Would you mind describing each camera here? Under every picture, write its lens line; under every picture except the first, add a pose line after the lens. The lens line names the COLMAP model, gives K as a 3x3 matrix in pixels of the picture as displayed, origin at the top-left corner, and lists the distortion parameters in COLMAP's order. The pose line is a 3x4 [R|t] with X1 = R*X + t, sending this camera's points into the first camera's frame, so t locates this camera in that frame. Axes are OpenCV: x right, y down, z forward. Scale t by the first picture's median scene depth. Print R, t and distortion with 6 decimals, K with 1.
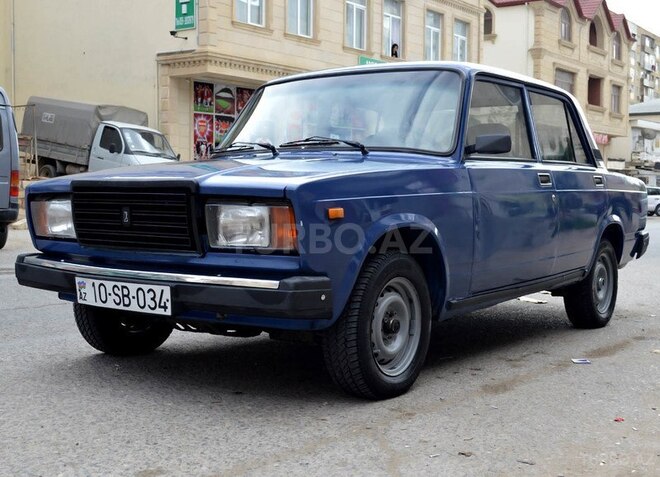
lens RADIAL K [[917.7, 0, 330.8], [0, 917.7, 239.2], [0, 0, 1]] dist [-0.129809, 0.000000]
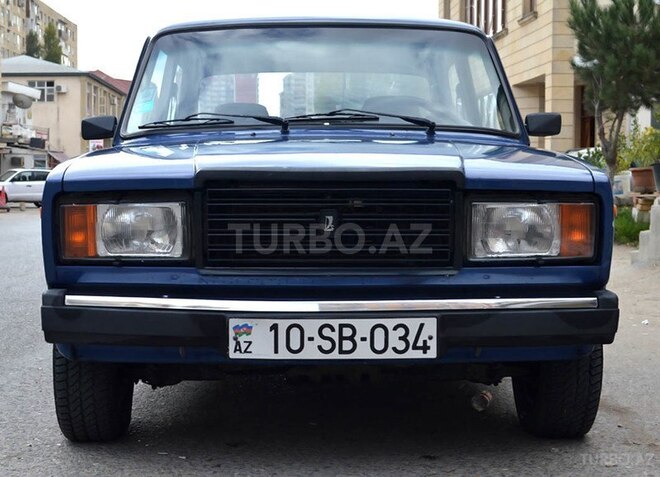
lens RADIAL K [[1195.6, 0, 331.4], [0, 1195.6, 241.0], [0, 0, 1]] dist [-0.049426, 0.000000]
pose [[0.794530, -0.041154, 0.605829, -0.764905], [0.039670, 0.999087, 0.015842, -0.025324], [-0.605928, 0.011446, 0.795437, 0.285318]]
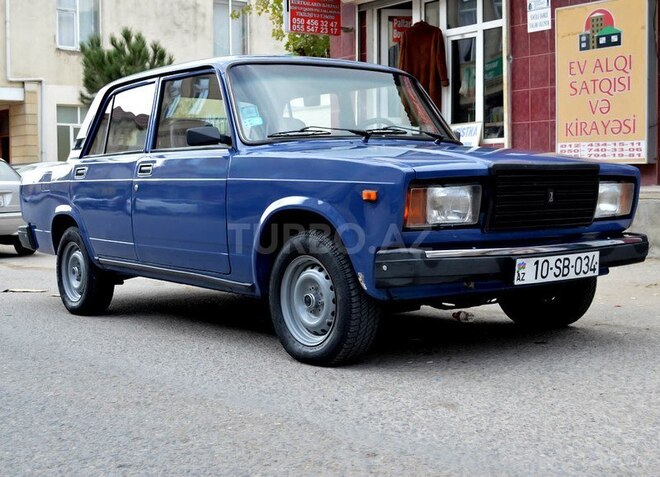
lens RADIAL K [[959.0, 0, 330.3], [0, 959.0, 235.8], [0, 0, 1]] dist [0.038912, 0.000000]
pose [[0.276398, -0.071451, 0.958383, -1.413676], [0.070986, 0.996026, 0.053785, -0.058830], [-0.958418, 0.053166, 0.280372, 0.929649]]
